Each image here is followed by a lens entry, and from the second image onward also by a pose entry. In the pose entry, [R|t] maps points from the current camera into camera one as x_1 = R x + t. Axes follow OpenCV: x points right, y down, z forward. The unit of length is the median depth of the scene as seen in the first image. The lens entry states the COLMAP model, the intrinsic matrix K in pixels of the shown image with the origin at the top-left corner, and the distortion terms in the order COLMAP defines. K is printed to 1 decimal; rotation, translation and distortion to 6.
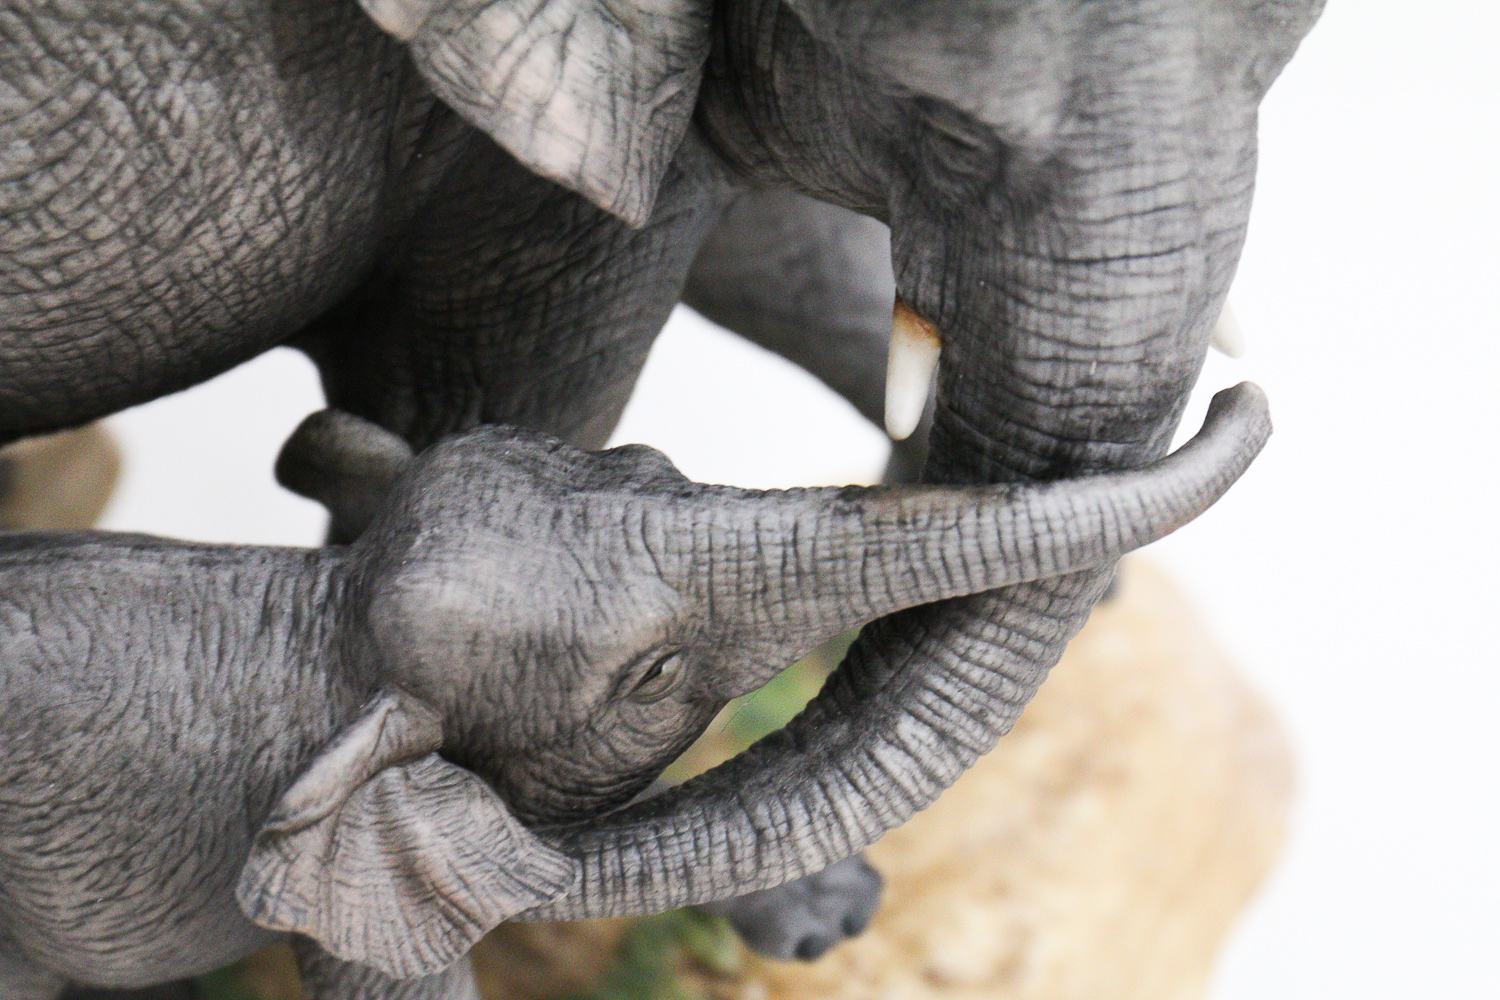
lens RADIAL K [[4147.8, 0, 750.0], [0, 4147.8, 500.0], [0, 0, 1]] dist [0.018799, -0.116688]
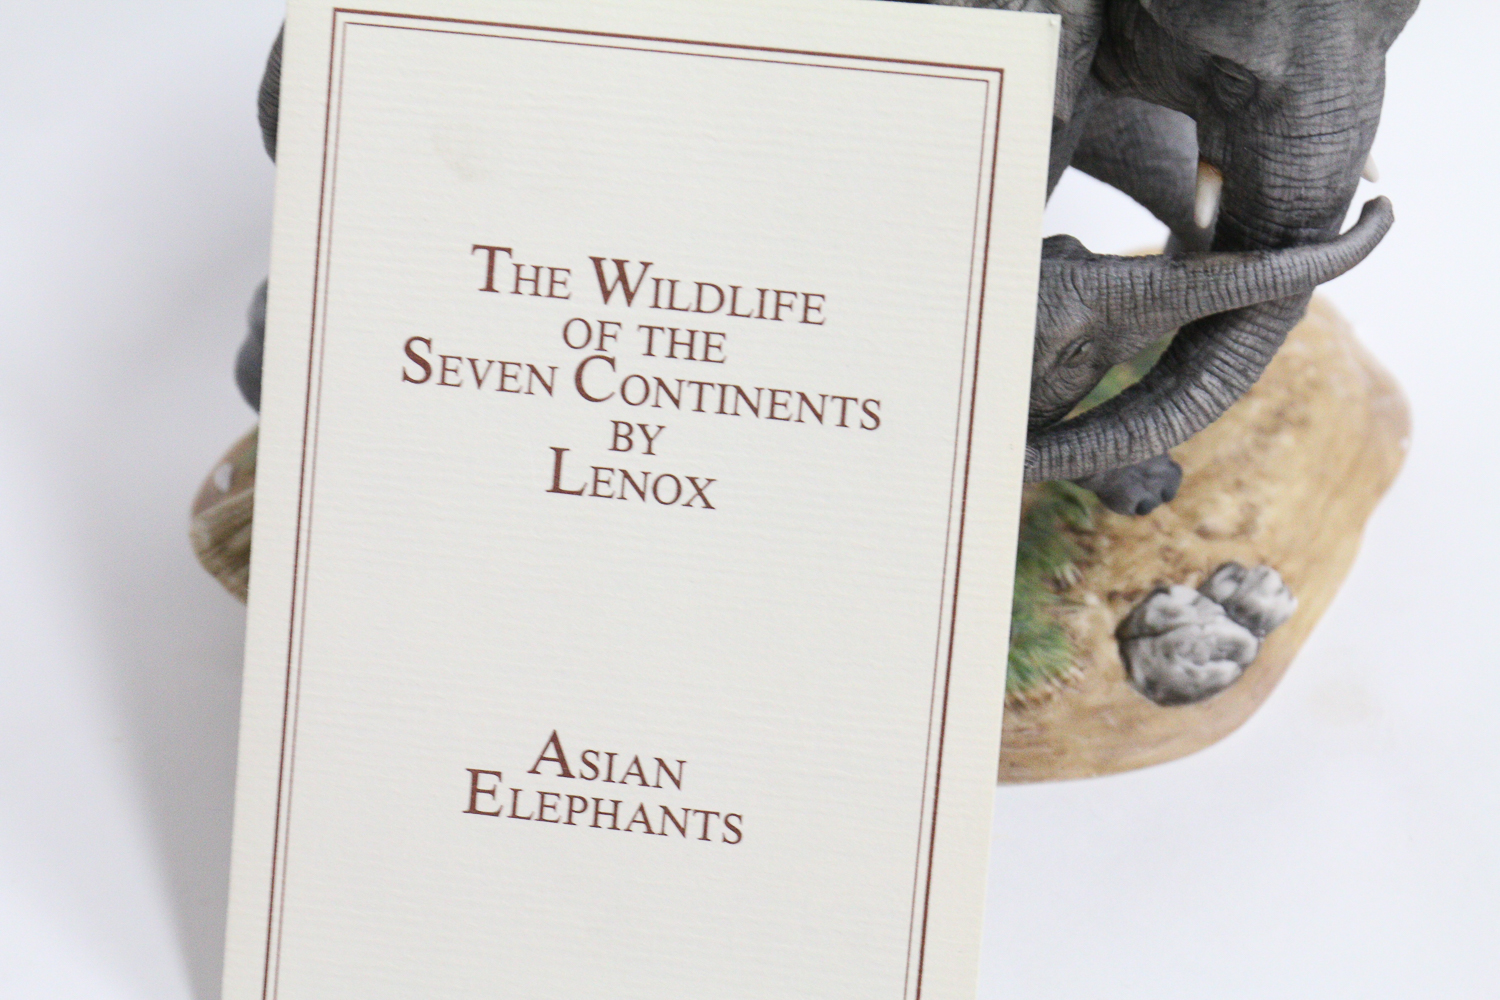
lens RADIAL K [[4147.8, 0, 750.0], [0, 4147.8, 500.0], [0, 0, 1]] dist [0.018799, -0.116688]
pose [[0.999548, -0.018897, -0.023369, -0.134073], [0.020047, 0.998547, 0.050016, 0.010817], [0.022390, -0.050462, 0.998475, -0.962815]]
